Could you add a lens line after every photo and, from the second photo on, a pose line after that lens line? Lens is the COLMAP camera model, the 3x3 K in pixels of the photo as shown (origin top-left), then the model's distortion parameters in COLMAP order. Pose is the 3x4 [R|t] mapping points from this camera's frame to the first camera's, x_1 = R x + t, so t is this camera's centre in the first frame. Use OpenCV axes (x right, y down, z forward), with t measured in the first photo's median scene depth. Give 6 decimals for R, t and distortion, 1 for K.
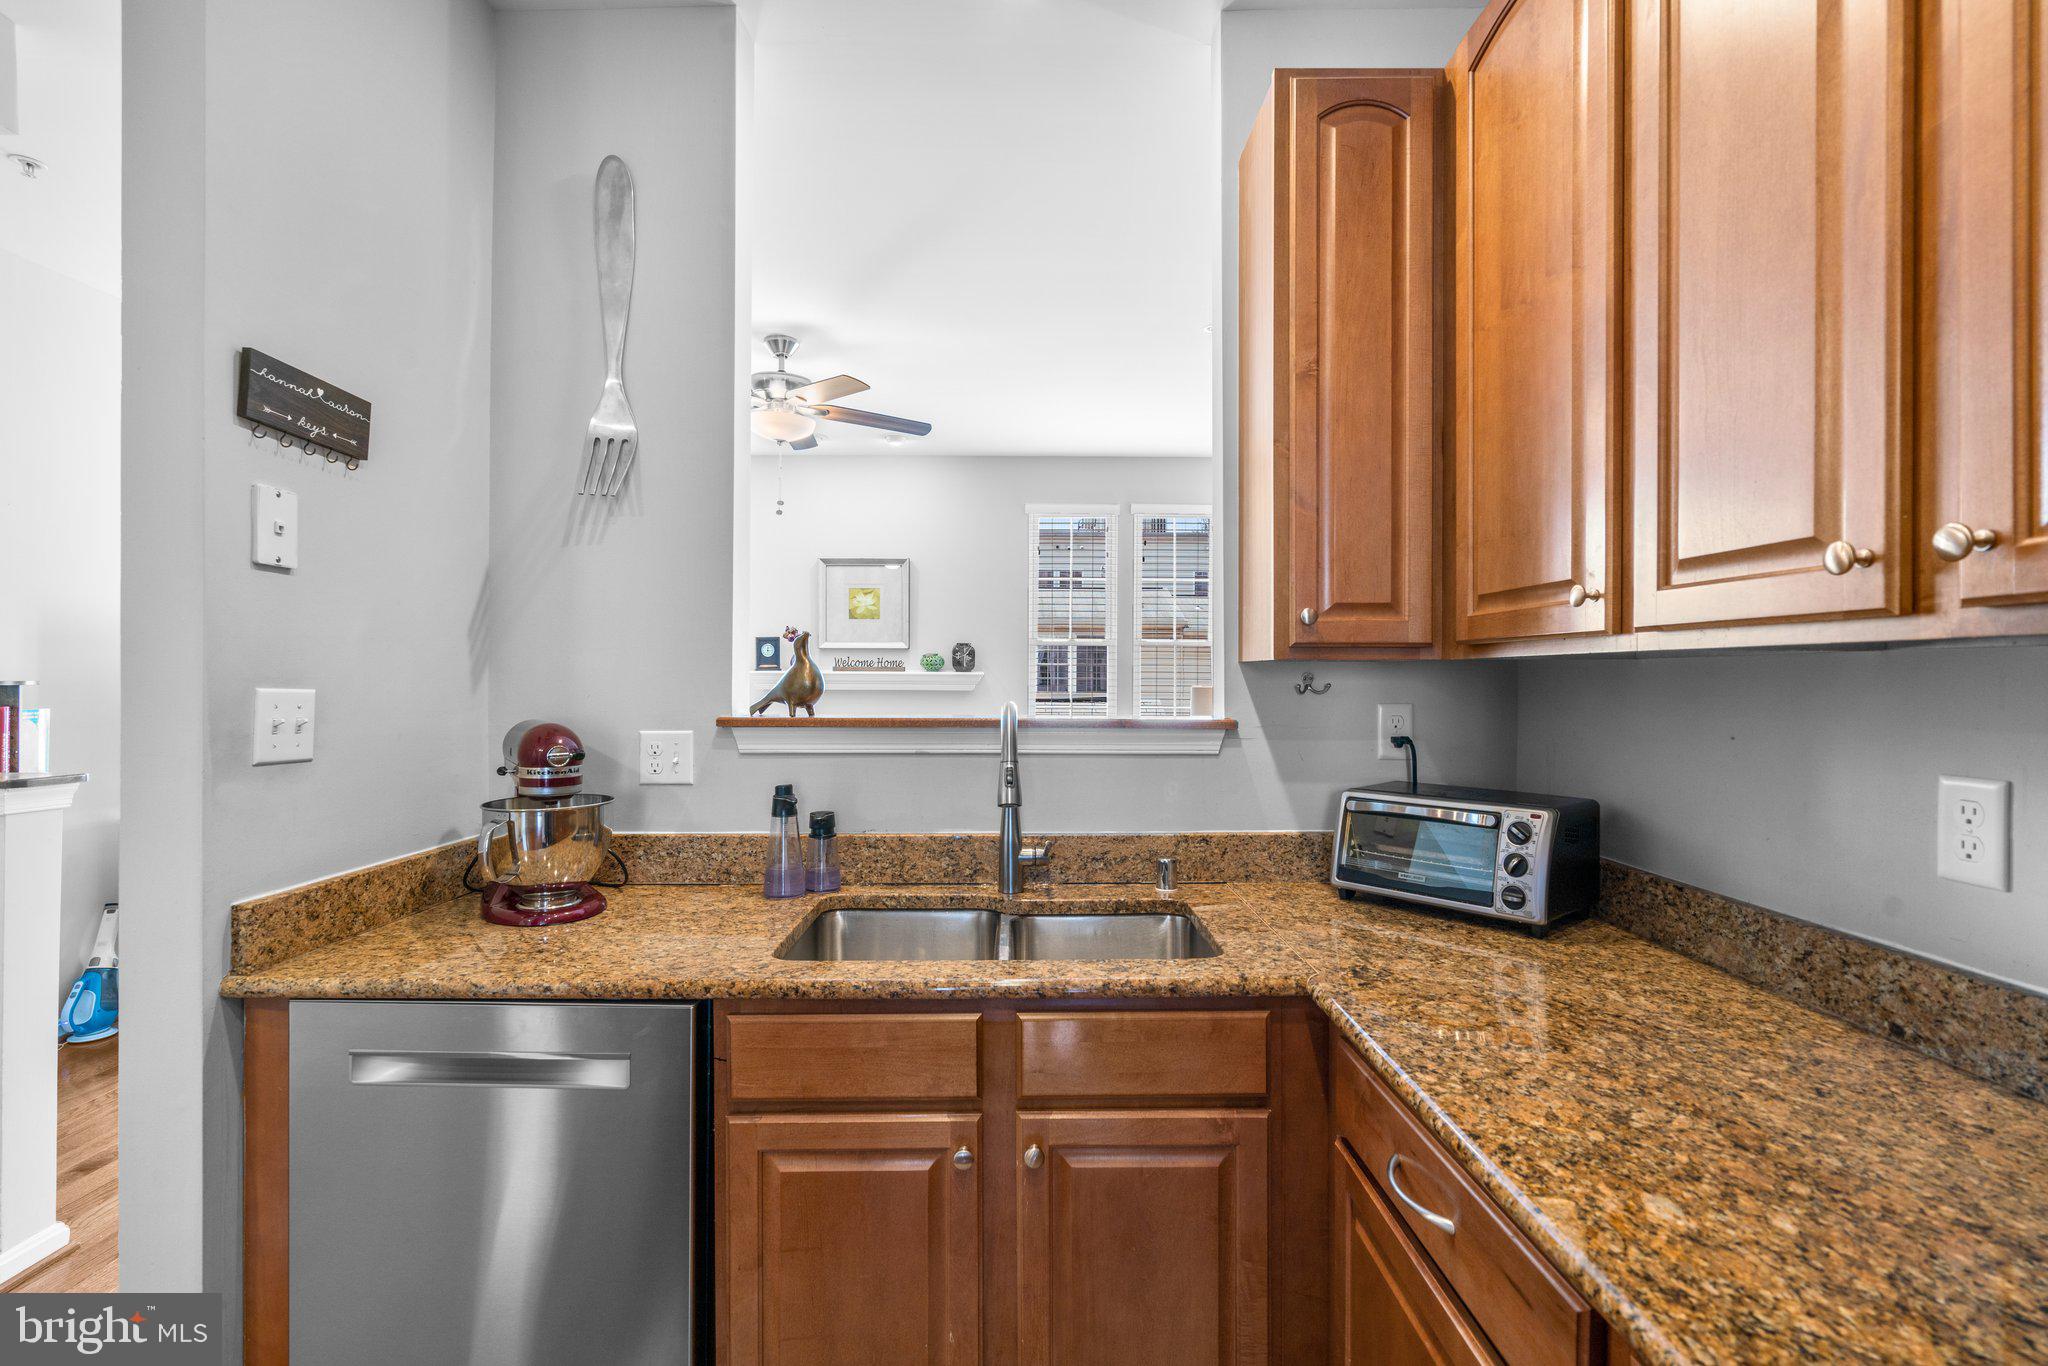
lens RADIAL K [[961.9, 0, 1024.0], [0, 961.9, 683.0], [0, 0, 1]] dist [-0.037250, 0.014810]
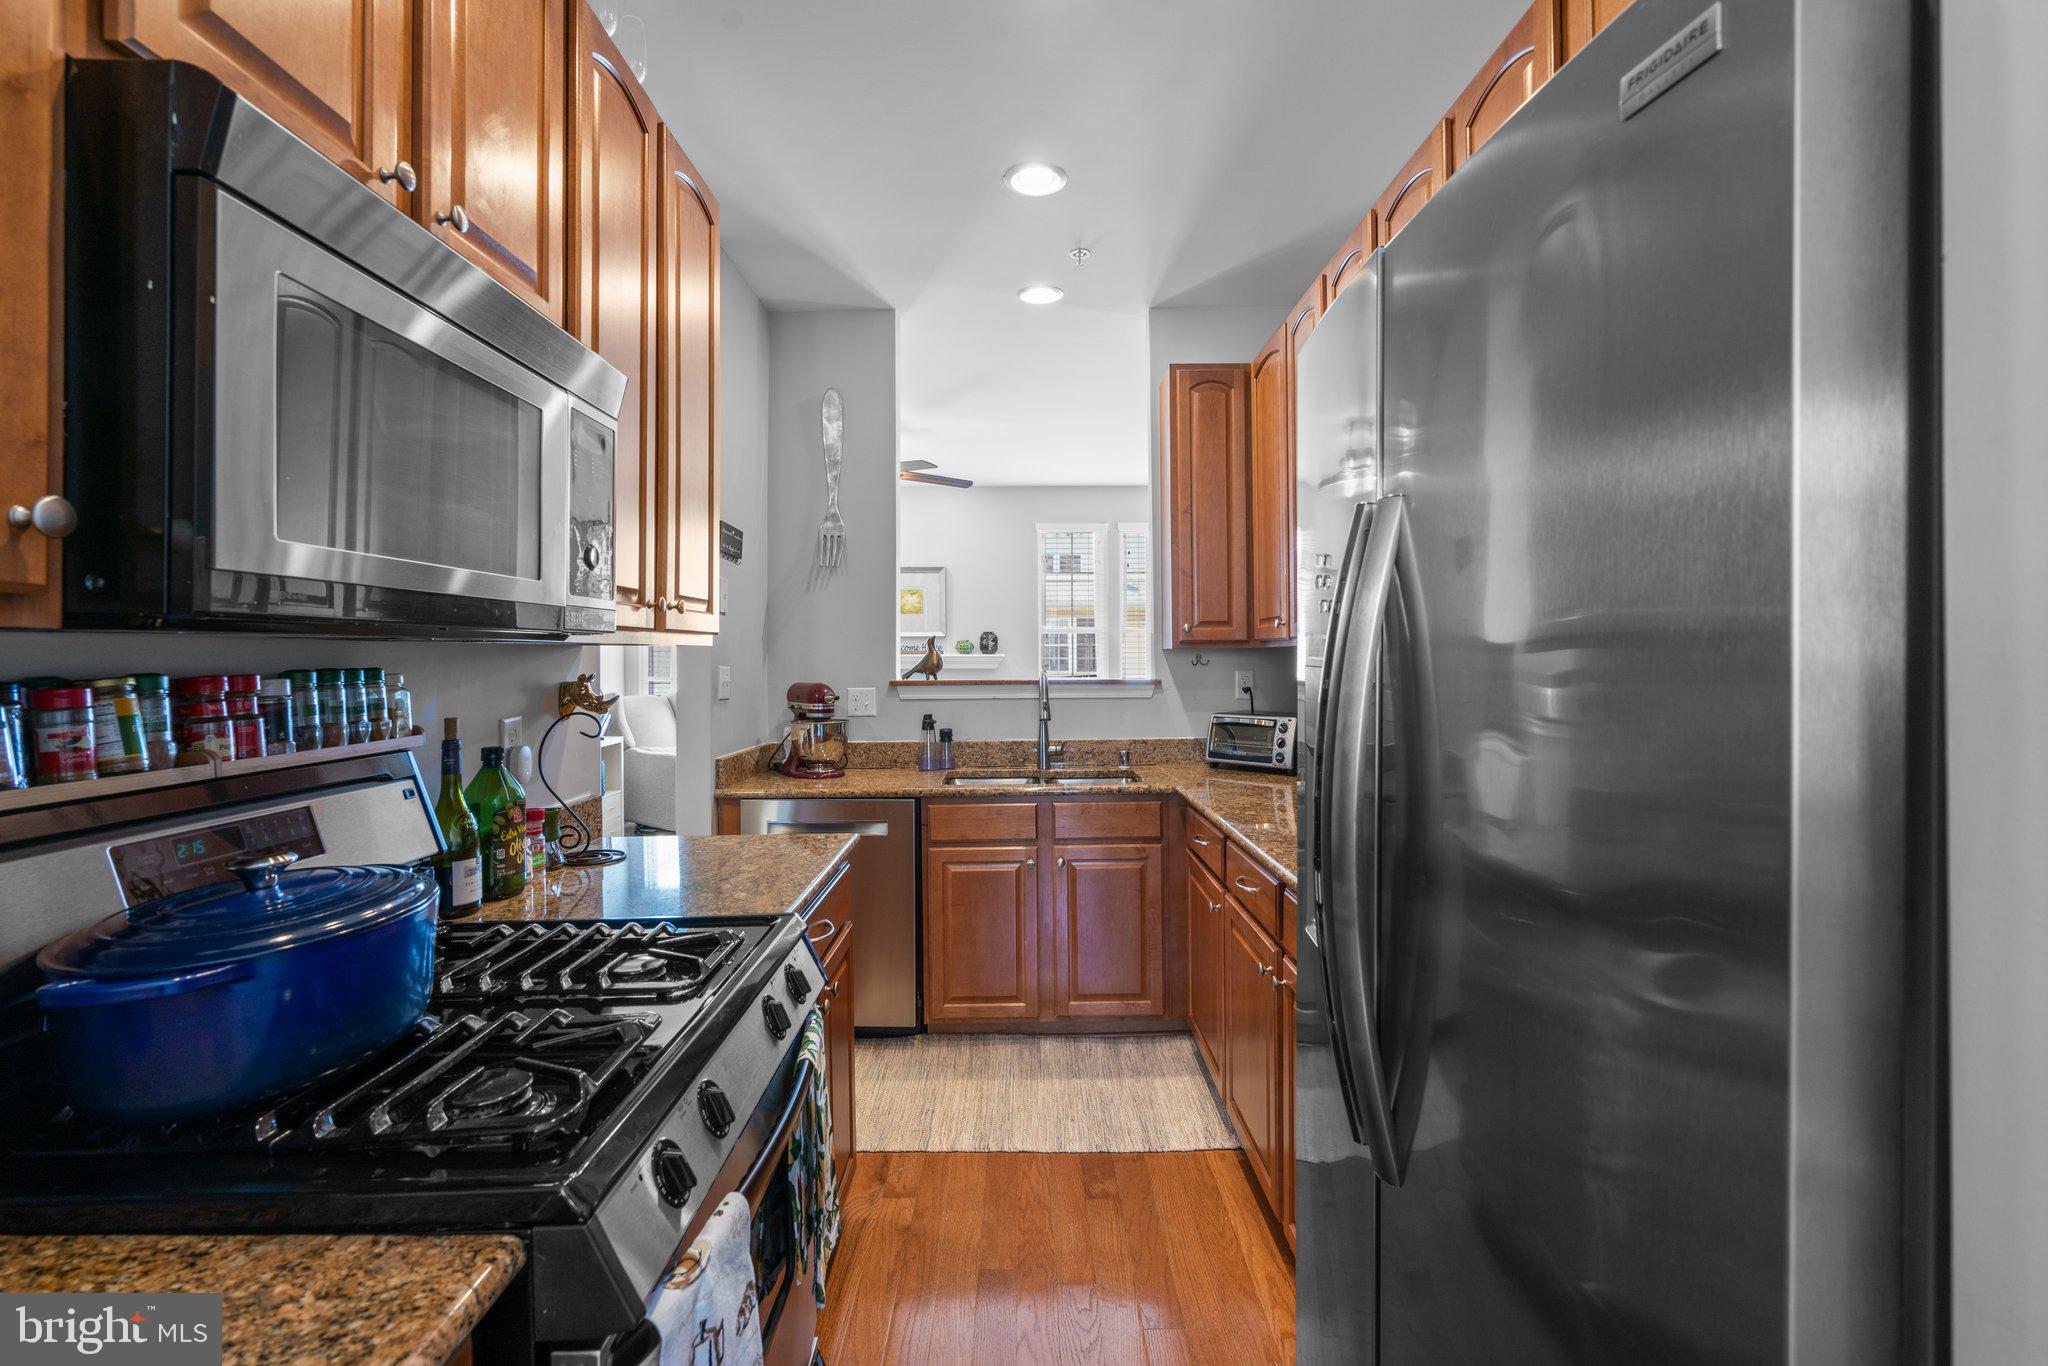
lens RADIAL K [[930.4, 0, 1029.6], [0, 930.4, 664.1], [0, 0, 1]] dist [-0.003305, -0.000210]
pose [[0.999937, -0.009544, 0.005950, -0.052071], [0.009537, 0.999954, 0.001164, 0.003553], [-0.005961, -0.001107, 0.999982, -0.887810]]
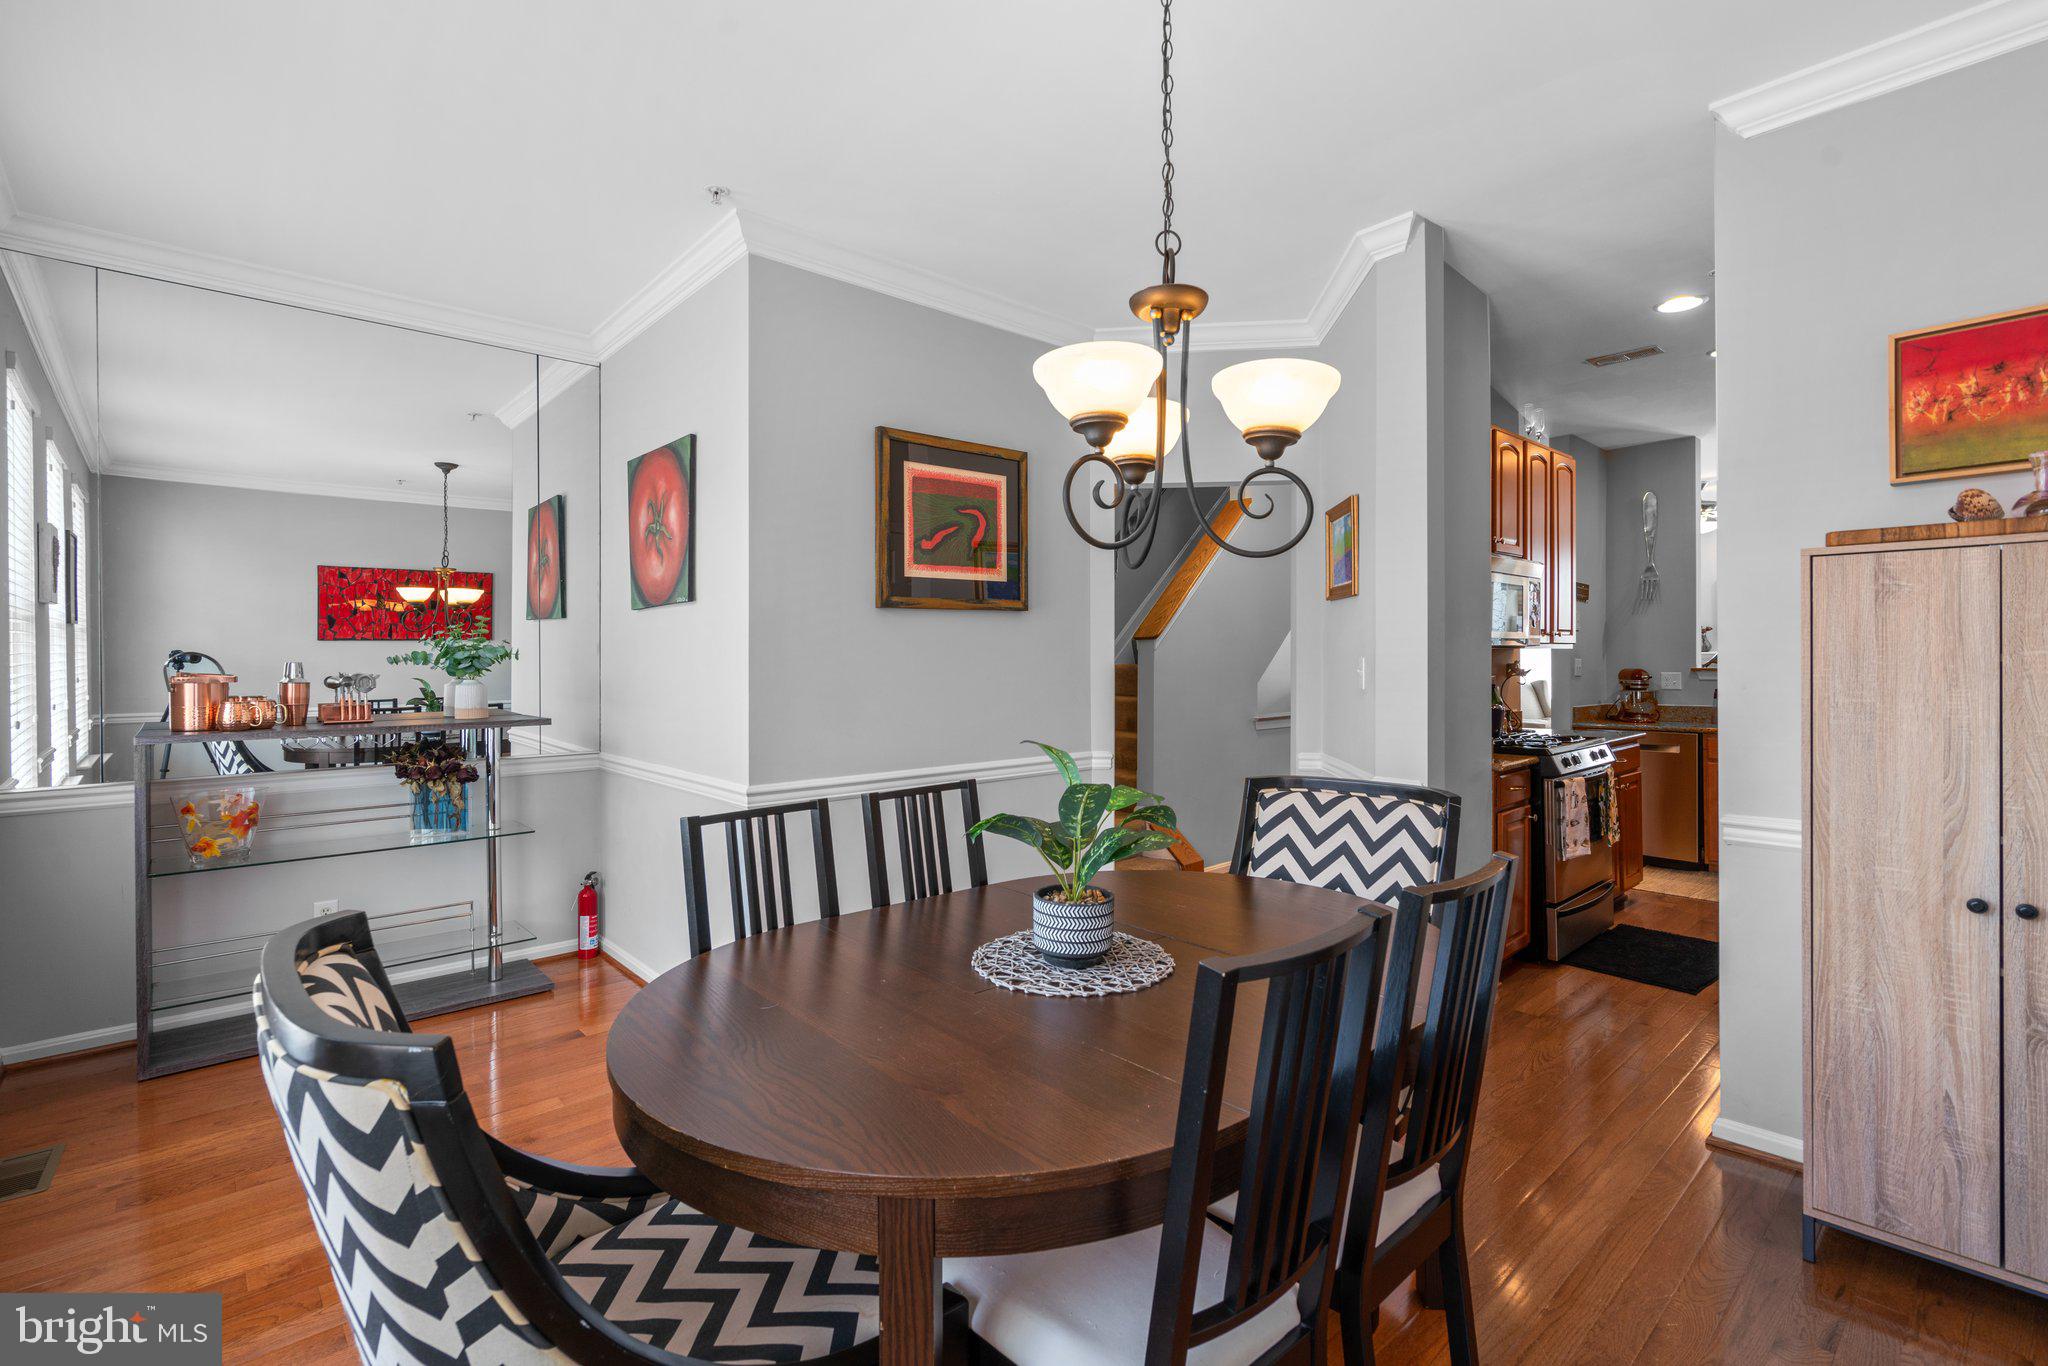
lens RADIAL K [[930.4, 0, 1029.6], [0, 930.4, 664.1], [0, 0, 1]] dist [-0.003305, -0.000210]
pose [[0.663145, -0.003915, -0.748481, 0.525035], [0.002612, 0.999992, -0.002916, 0.027496], [0.748486, -0.000021, 0.663150, -2.666685]]
